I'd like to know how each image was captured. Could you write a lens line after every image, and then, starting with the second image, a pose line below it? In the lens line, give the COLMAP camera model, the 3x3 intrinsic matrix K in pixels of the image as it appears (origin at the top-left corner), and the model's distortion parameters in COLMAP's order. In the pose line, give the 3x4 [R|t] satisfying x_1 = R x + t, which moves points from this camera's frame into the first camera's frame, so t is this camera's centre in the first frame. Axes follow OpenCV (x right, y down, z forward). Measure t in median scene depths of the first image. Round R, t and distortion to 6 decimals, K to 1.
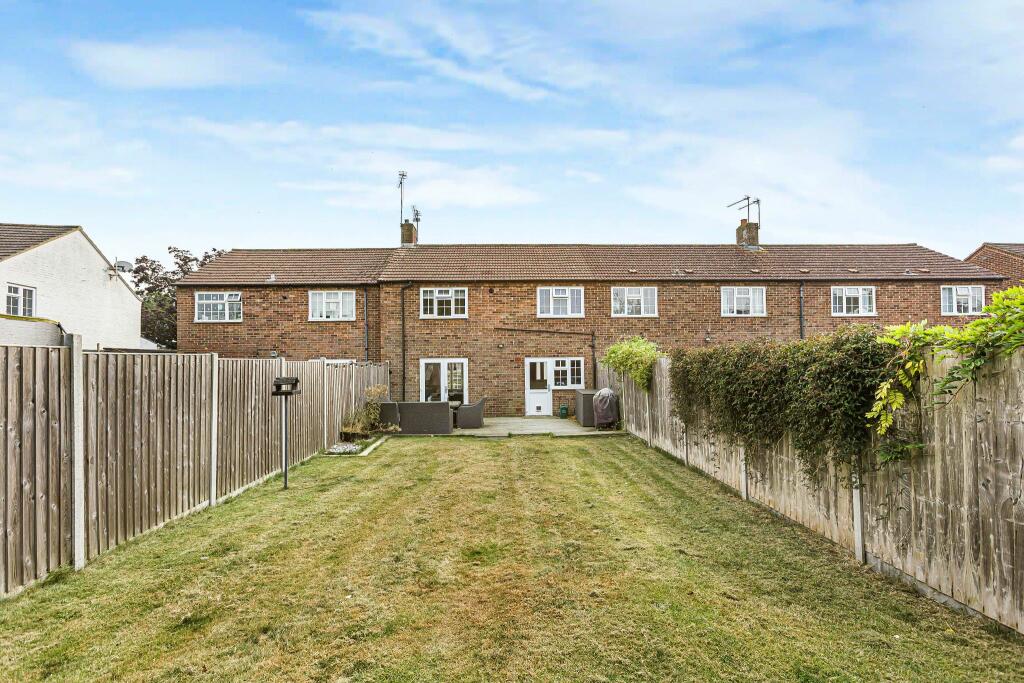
lens RADIAL K [[464.9, 0, 517.8], [0, 464.9, 346.8], [0, 0, 1]] dist [-0.025109, 0.018042]
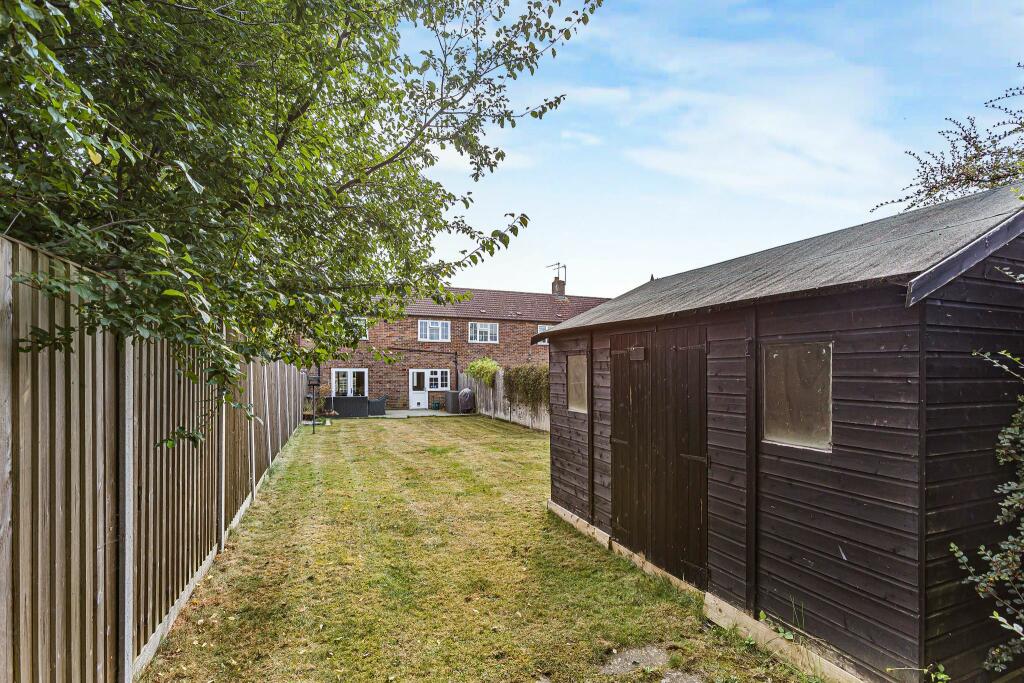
lens RADIAL K [[464.9, 0, 517.8], [0, 464.9, 346.8], [0, 0, 1]] dist [-0.025109, 0.018042]
pose [[0.944166, 0.030460, 0.328059, -0.142297], [-0.021584, 0.999297, -0.030664, -0.008060], [-0.328762, 0.021871, 0.944160, -0.474042]]
